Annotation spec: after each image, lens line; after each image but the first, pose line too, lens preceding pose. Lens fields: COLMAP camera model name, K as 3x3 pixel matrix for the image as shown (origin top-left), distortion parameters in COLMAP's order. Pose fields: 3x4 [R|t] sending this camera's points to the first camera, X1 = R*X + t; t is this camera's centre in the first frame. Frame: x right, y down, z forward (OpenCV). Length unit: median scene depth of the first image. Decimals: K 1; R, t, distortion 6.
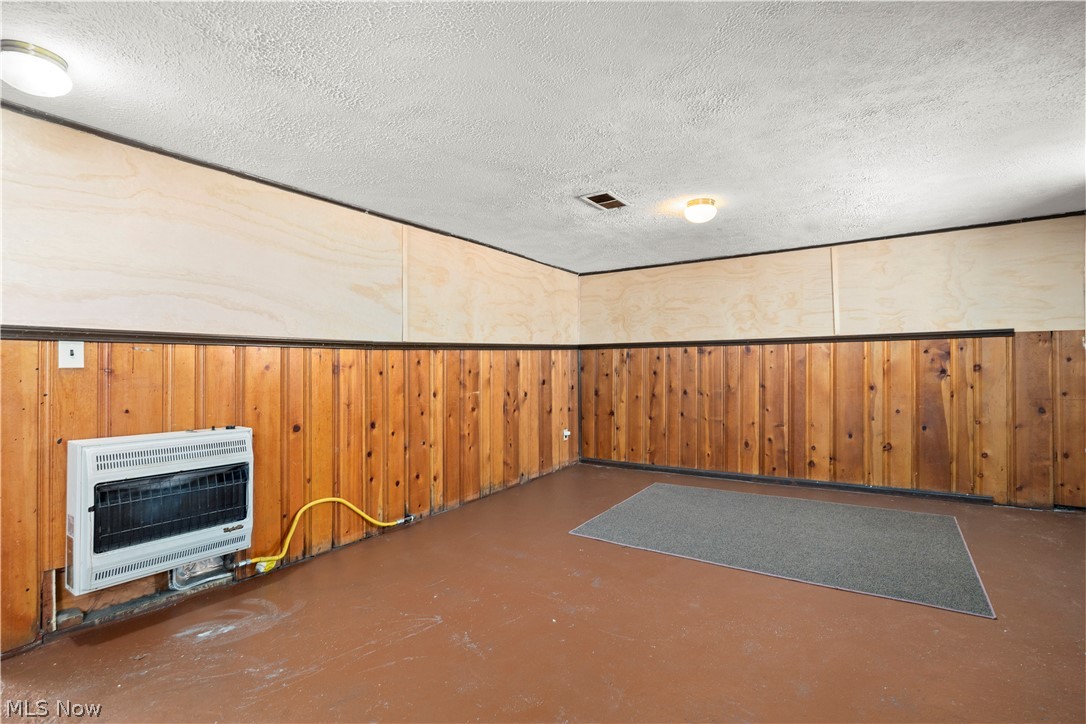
lens RADIAL K [[525.1, 0, 547.2], [0, 525.1, 355.8], [0, 0, 1]] dist [0.001910, 0.000402]
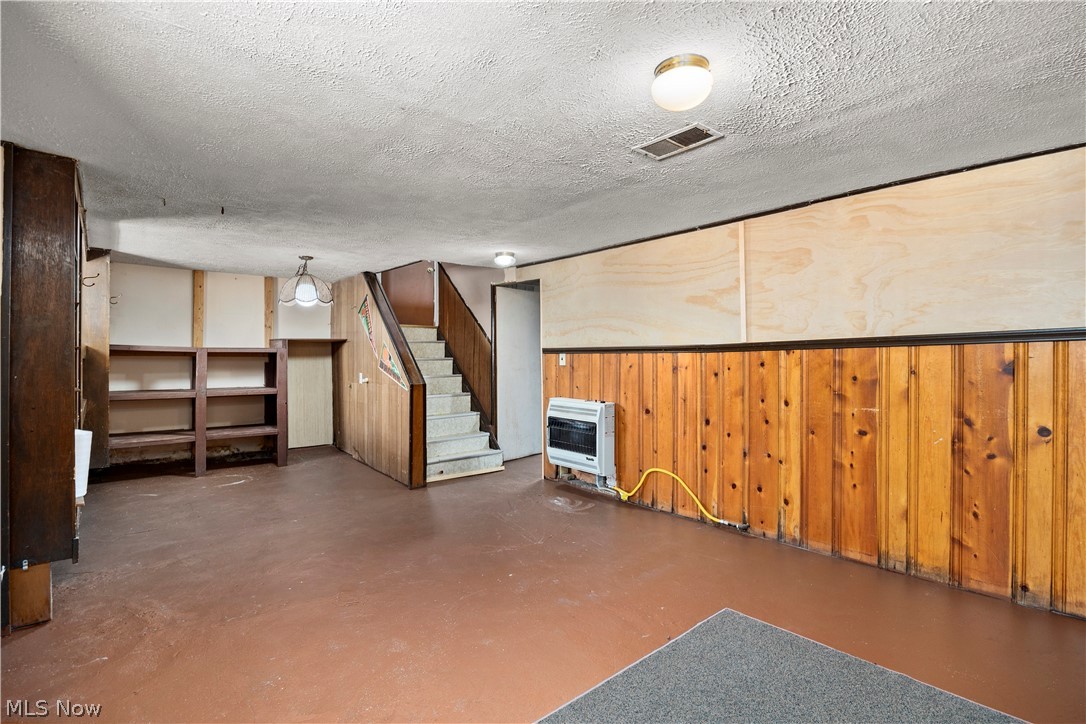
lens RADIAL K [[525.1, 0, 547.4], [0, 525.1, 366.4], [0, 0, 1]] dist [0.001910, 0.000402]
pose [[-0.282980, 0.010205, -0.959072, 0.783693], [0.008677, 0.999930, 0.008079, 0.005368], [0.959087, -0.006035, -0.283048, 0.966294]]
